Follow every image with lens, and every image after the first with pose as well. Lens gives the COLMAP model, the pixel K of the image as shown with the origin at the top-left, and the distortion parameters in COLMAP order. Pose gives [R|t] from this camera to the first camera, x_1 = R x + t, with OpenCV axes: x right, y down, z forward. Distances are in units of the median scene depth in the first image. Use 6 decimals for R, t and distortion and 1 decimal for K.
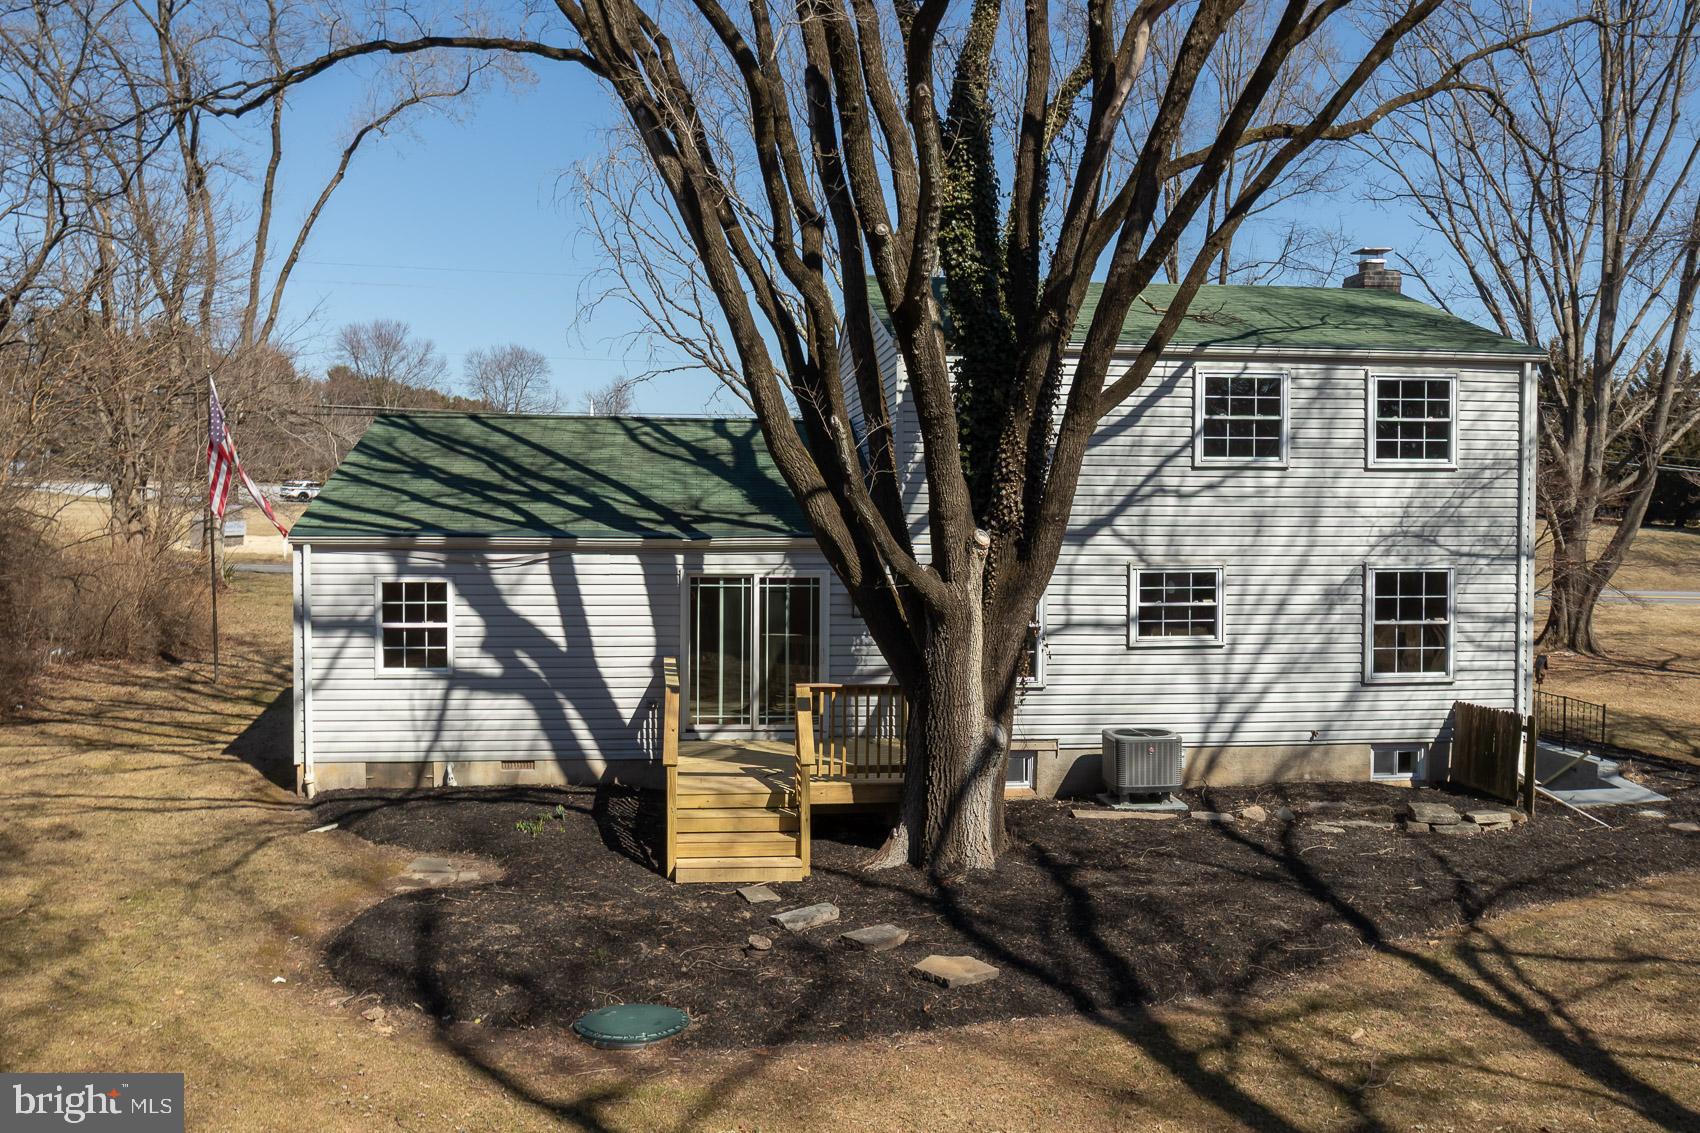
lens RADIAL K [[1505.1, 0, 822.9], [0, 1505.1, 558.7], [0, 0, 1]] dist [-0.039148, -0.016769]
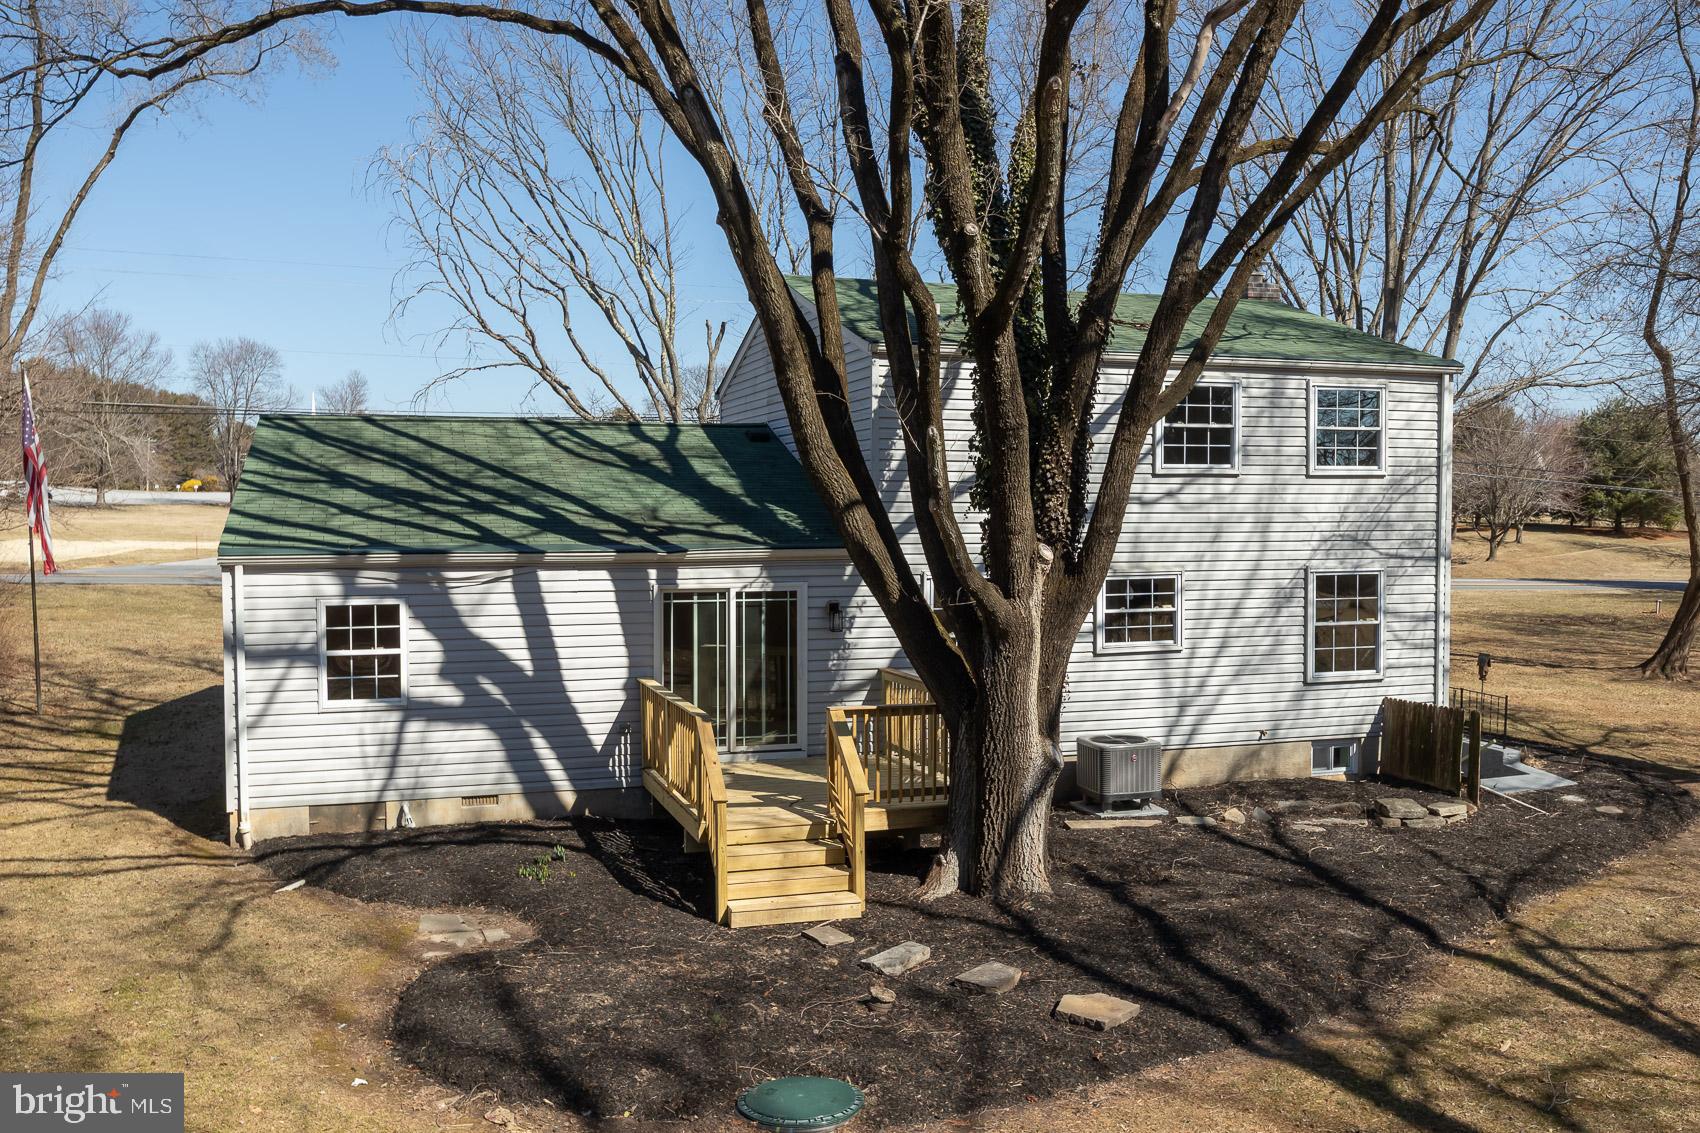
lens RADIAL K [[1466.5, 0, 850.0], [0, 1466.5, 566.5], [0, 0, 1]] dist [-0.034325, -0.015544]
pose [[0.979651, -0.014580, 0.200180, -0.160279], [0.012716, 0.999863, 0.010597, -0.012803], [-0.200307, -0.007836, 0.979702, 0.079191]]
